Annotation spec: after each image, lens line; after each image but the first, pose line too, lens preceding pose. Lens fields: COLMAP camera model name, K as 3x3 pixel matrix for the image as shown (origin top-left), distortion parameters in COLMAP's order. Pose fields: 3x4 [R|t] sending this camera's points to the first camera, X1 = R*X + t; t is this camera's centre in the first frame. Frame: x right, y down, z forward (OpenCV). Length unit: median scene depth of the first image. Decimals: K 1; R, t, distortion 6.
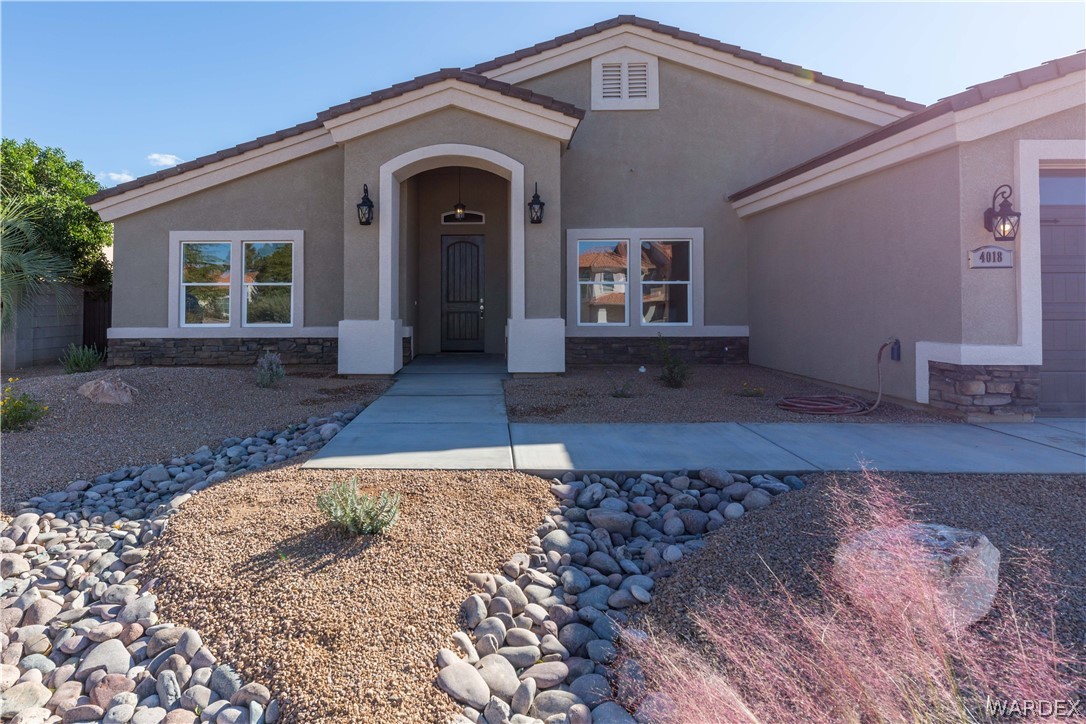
lens RADIAL K [[551.6, 0, 522.0], [0, 551.6, 295.0], [0, 0, 1]] dist [0.030097, -0.038220]
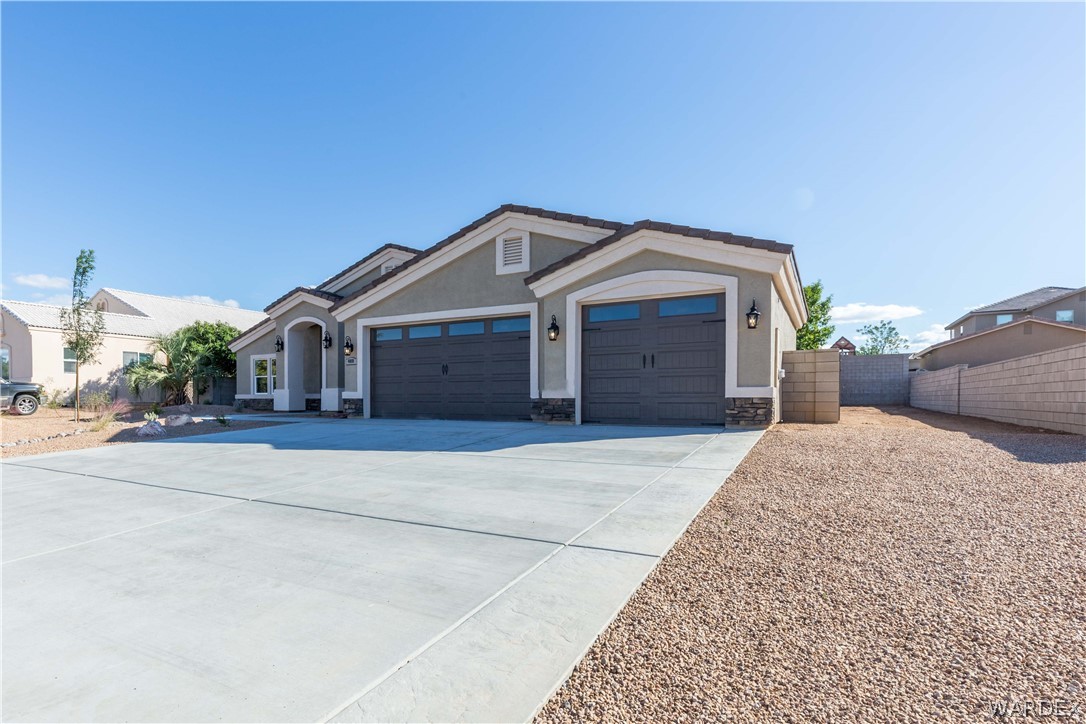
lens RADIAL K [[538.3, 0, 542.7], [0, 538.3, 405.9], [0, 0, 1]] dist [-0.002268, -0.000190]
pose [[0.896224, 0.005193, -0.443571, 1.685342], [0.011618, 0.999314, 0.035173, 0.043036], [0.443450, -0.036677, 0.895549, -0.603646]]
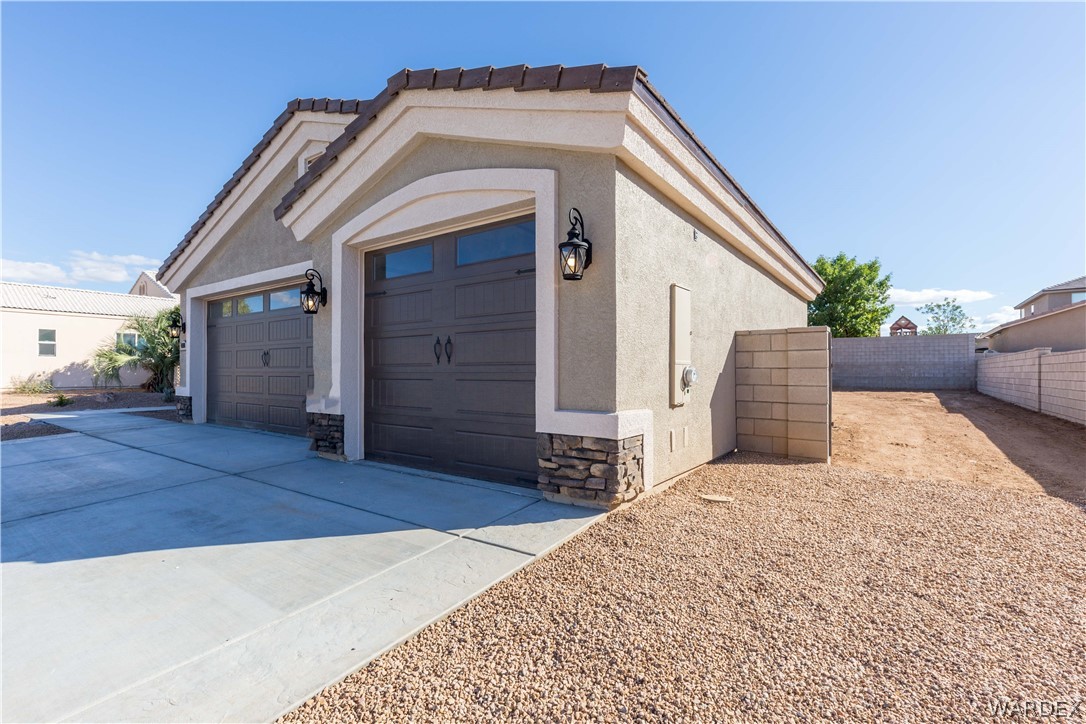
lens RADIAL K [[459.7, 0, 624.0], [0, 459.7, 362.6], [0, 0, 1]] dist [0.001576, 0.000074]
pose [[0.868024, -0.007413, -0.496467, 1.811204], [0.008978, 0.999959, 0.000767, 0.006087], [0.496442, -0.005123, 0.868055, 0.172658]]
